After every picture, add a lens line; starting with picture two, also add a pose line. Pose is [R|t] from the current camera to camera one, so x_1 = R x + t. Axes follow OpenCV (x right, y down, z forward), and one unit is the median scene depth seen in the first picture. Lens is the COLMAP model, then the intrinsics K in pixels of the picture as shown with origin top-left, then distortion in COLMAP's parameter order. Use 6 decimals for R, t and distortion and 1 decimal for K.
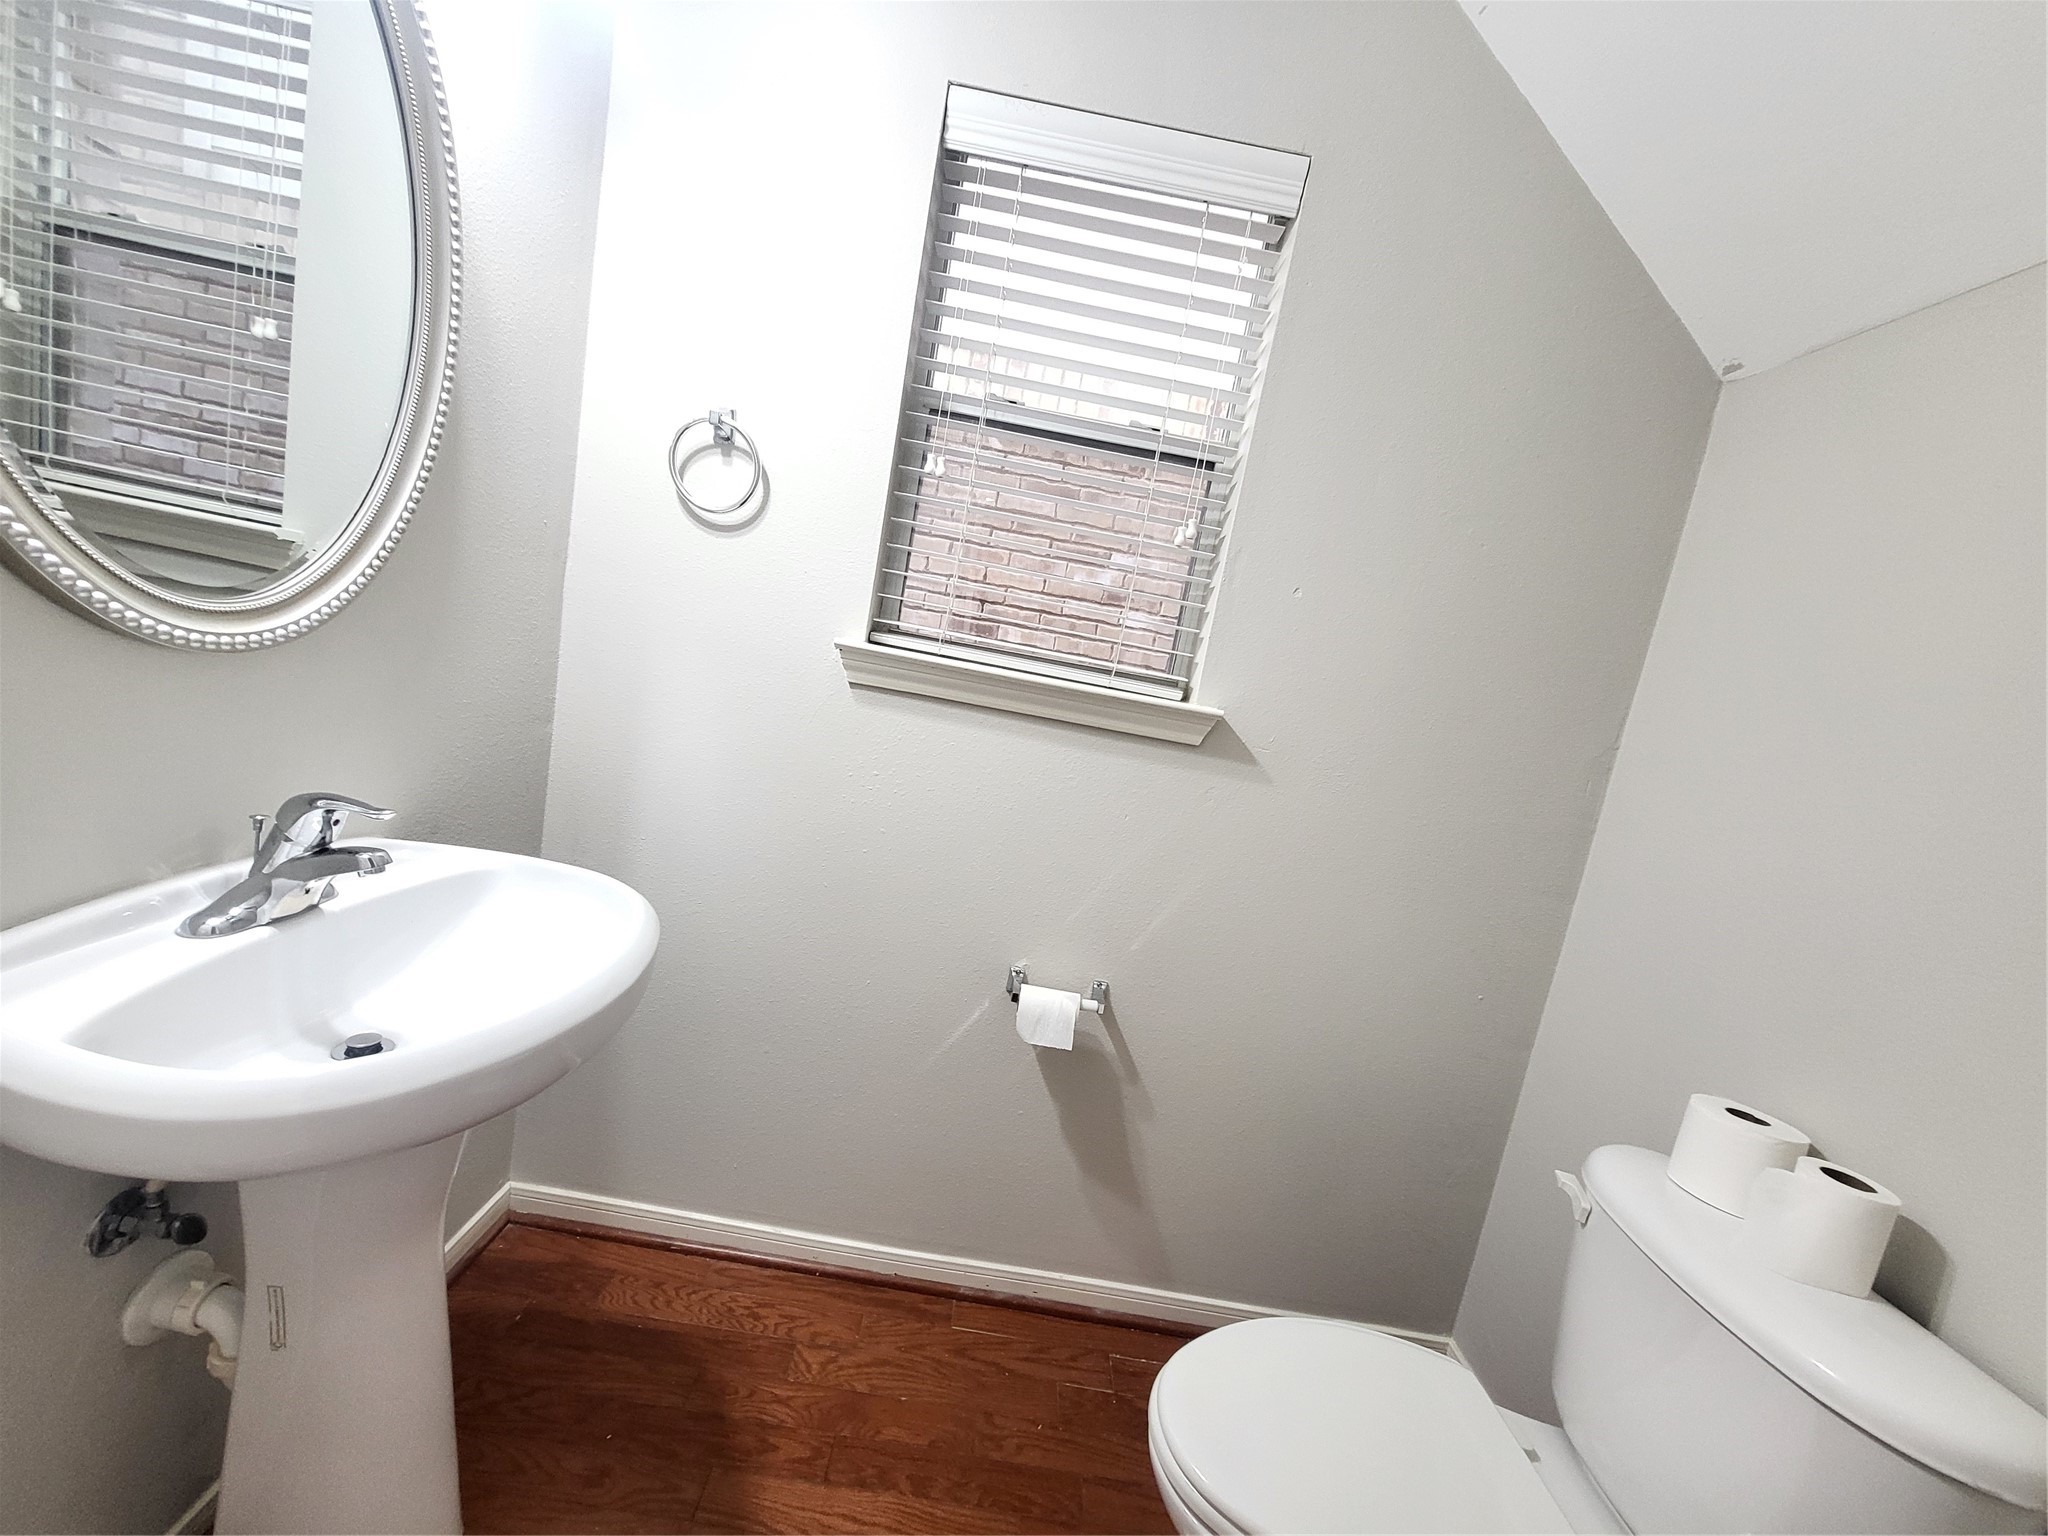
lens RADIAL K [[803.6, 0, 1034.4], [0, 803.6, 765.9], [0, 0, 1]] dist [0.002520, -0.001439]
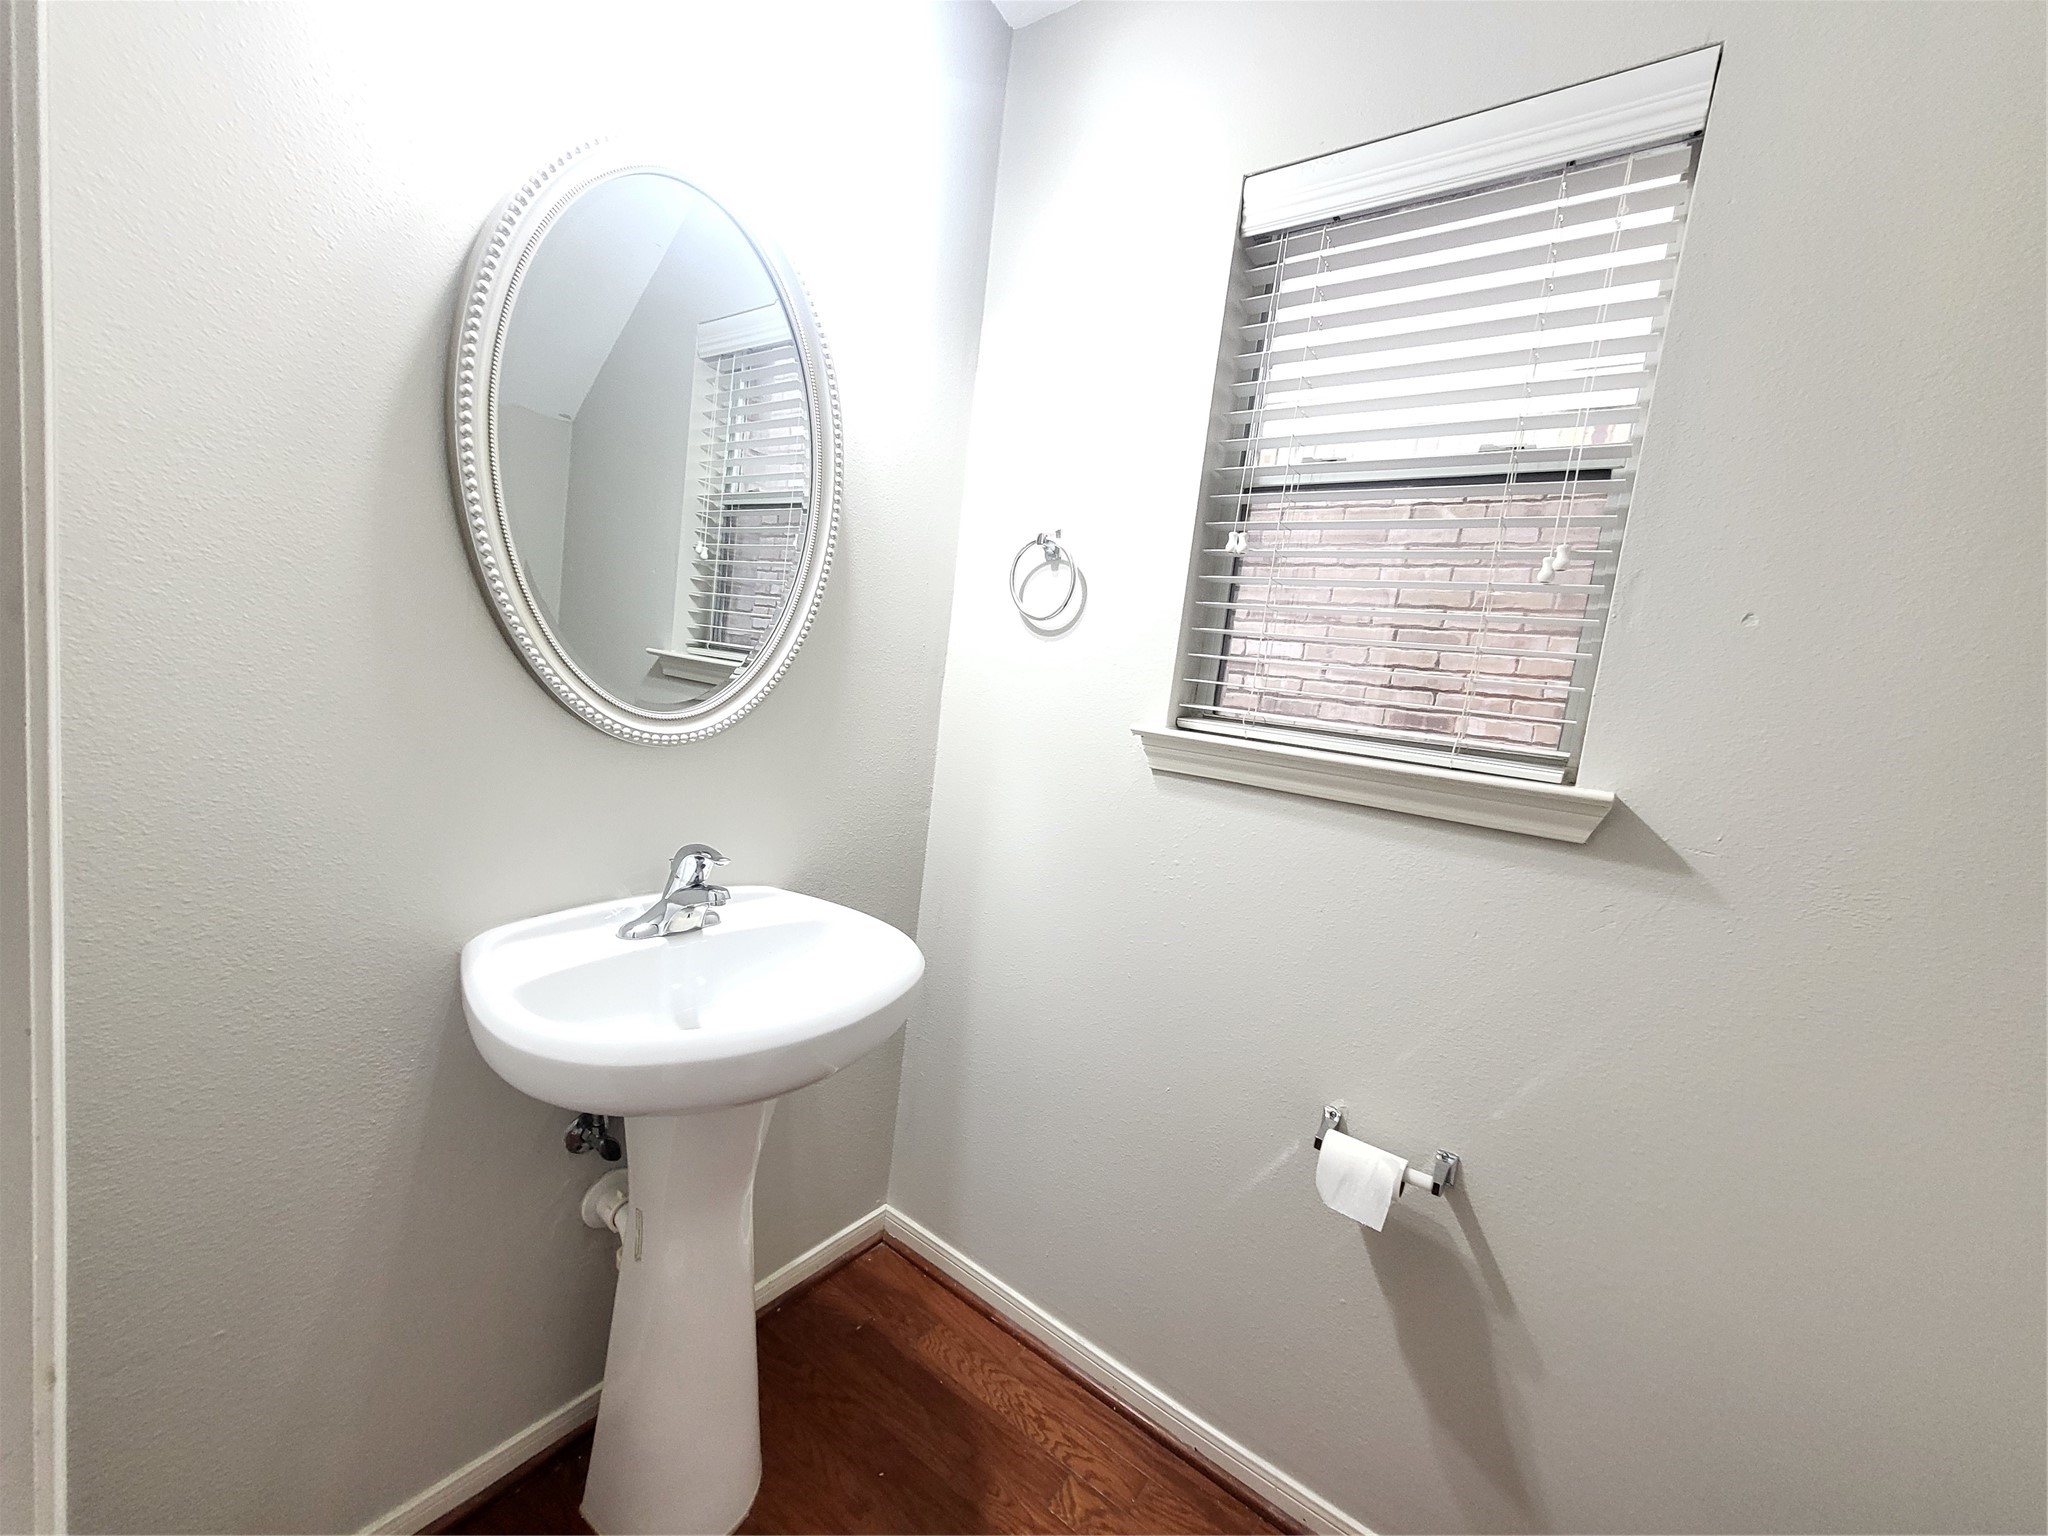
lens RADIAL K [[803.6, 0, 1028.1], [0, 803.6, 767.0], [0, 0, 1]] dist [0.002520, -0.001439]
pose [[0.809249, -0.026482, -0.586869, 0.227326], [-0.055309, 0.991112, -0.120990, 0.021969], [0.584857, 0.130370, 0.800591, 0.117091]]
